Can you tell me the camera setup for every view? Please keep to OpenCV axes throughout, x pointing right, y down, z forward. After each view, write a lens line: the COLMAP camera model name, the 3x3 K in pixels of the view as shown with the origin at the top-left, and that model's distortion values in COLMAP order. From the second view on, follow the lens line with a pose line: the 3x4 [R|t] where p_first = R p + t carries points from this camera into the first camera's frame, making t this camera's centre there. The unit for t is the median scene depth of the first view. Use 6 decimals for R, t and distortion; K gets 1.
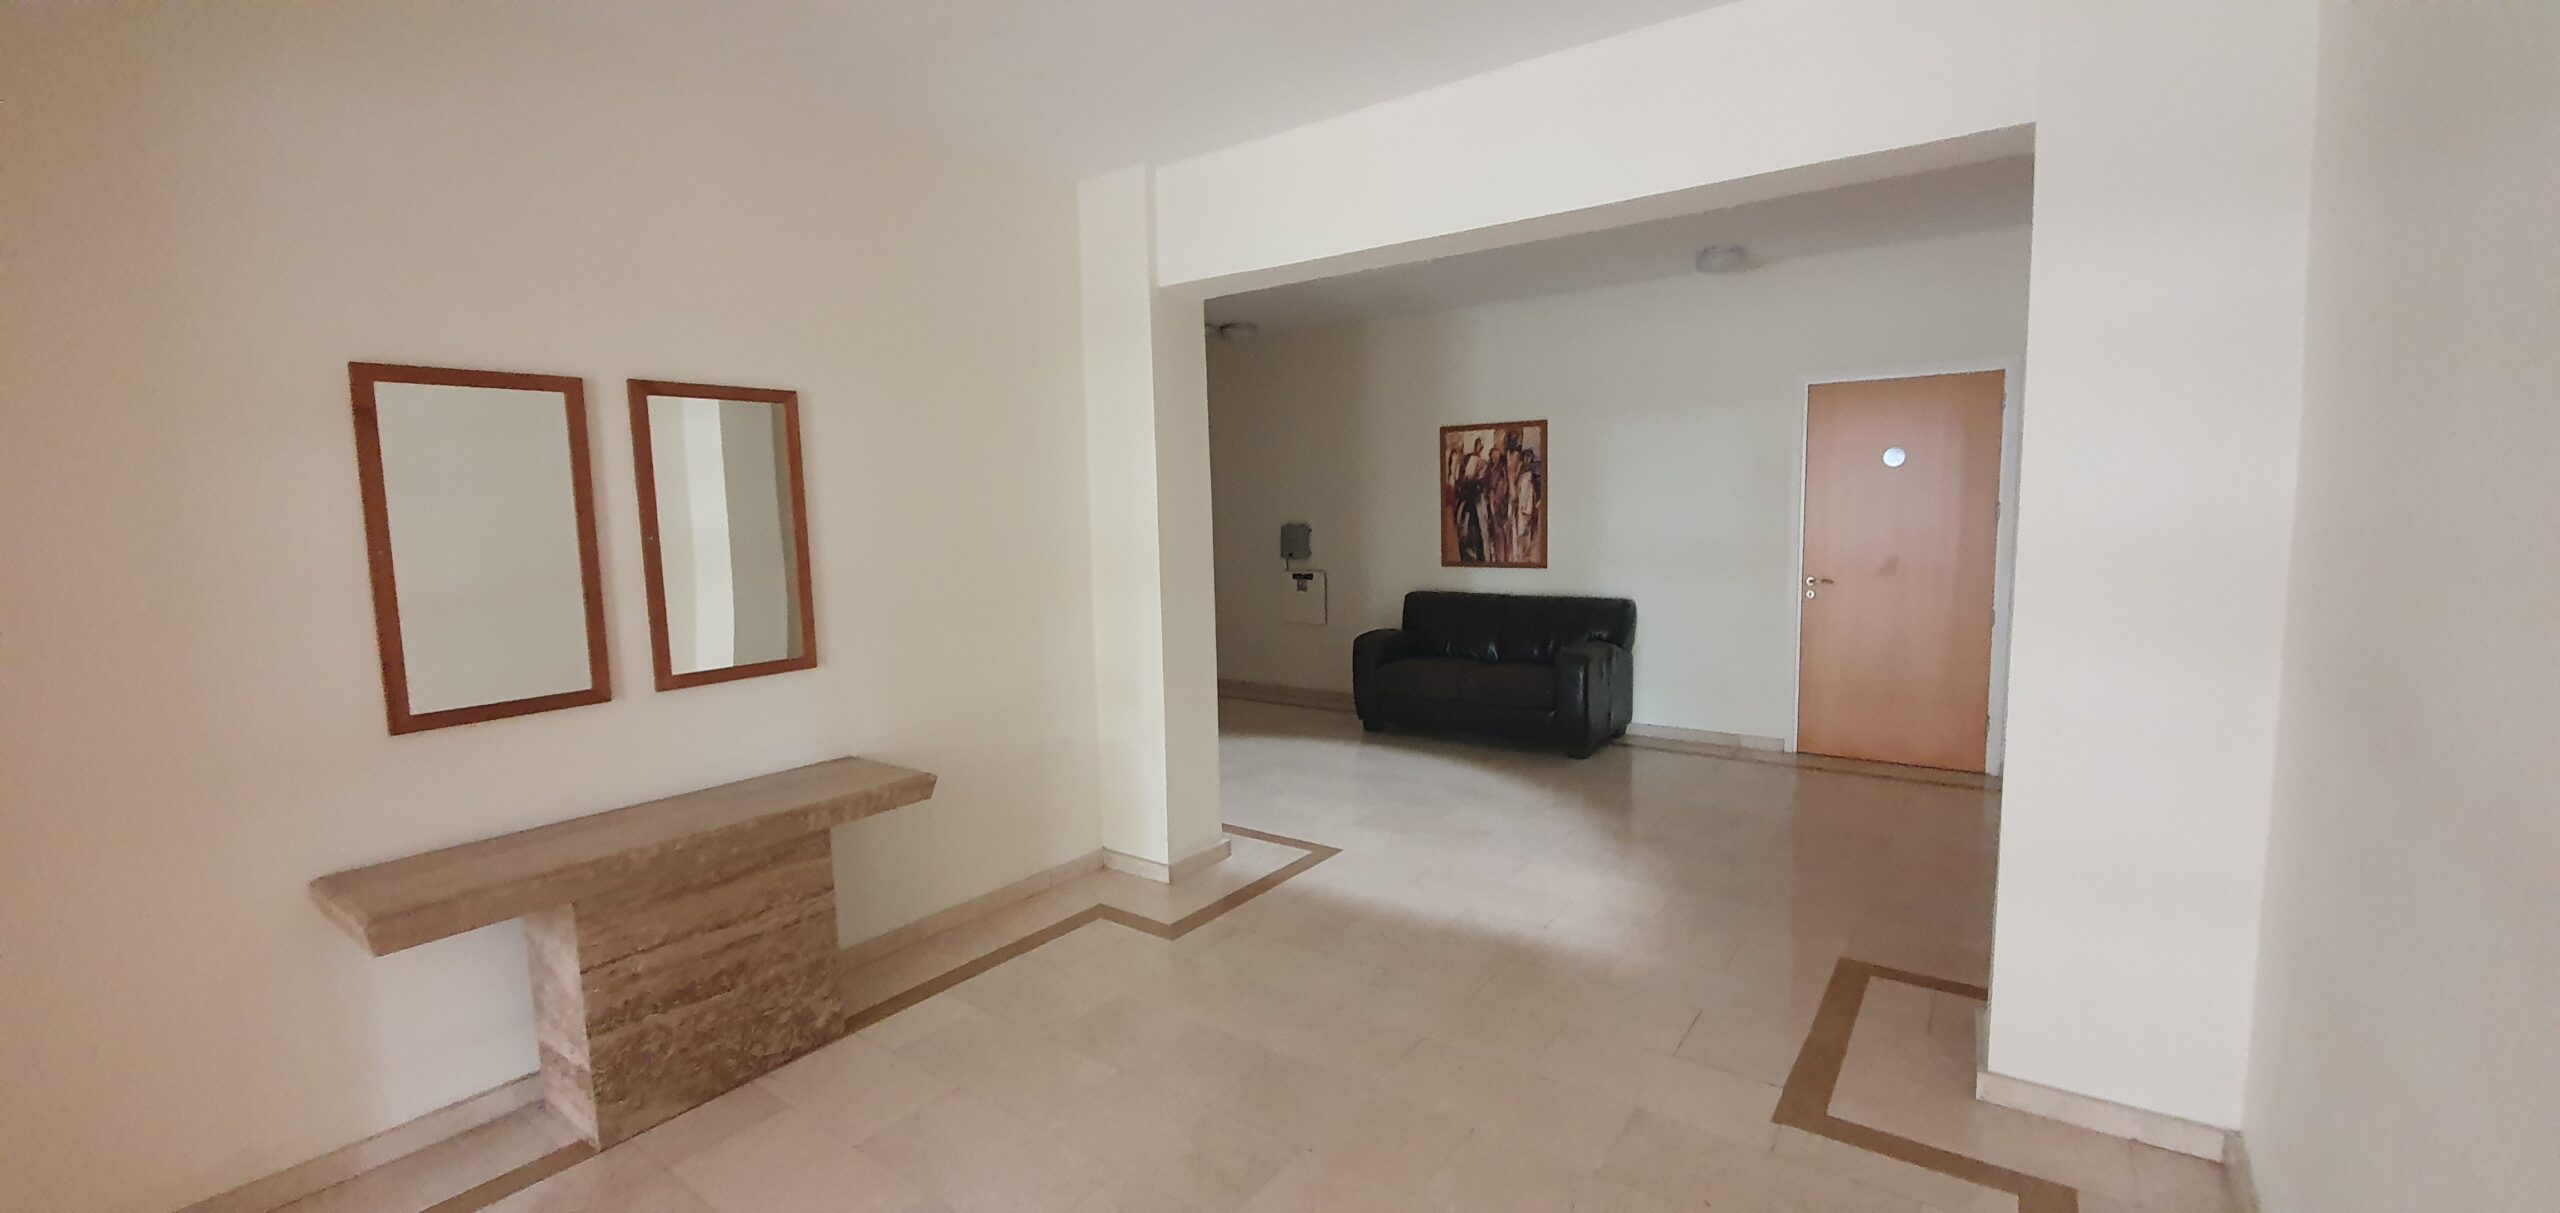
lens RADIAL K [[1021.2, 0, 1281.2], [0, 1021.2, 609.7], [0, 0, 1]] dist [-0.003656, -0.000198]
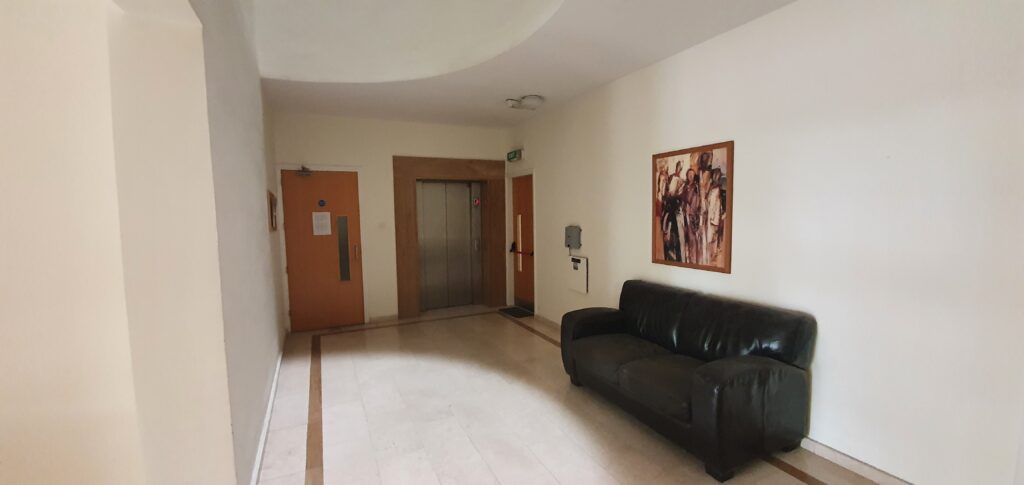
lens RADIAL K [[408.5, 0, 510.8], [0, 408.5, 239.7], [0, 0, 1]] dist [-0.003656, -0.000198]
pose [[0.880711, 0.047719, -0.471245, 0.250841], [-0.062716, 0.997901, -0.016160, -0.053865], [0.469484, 0.043787, 0.881854, 0.478074]]
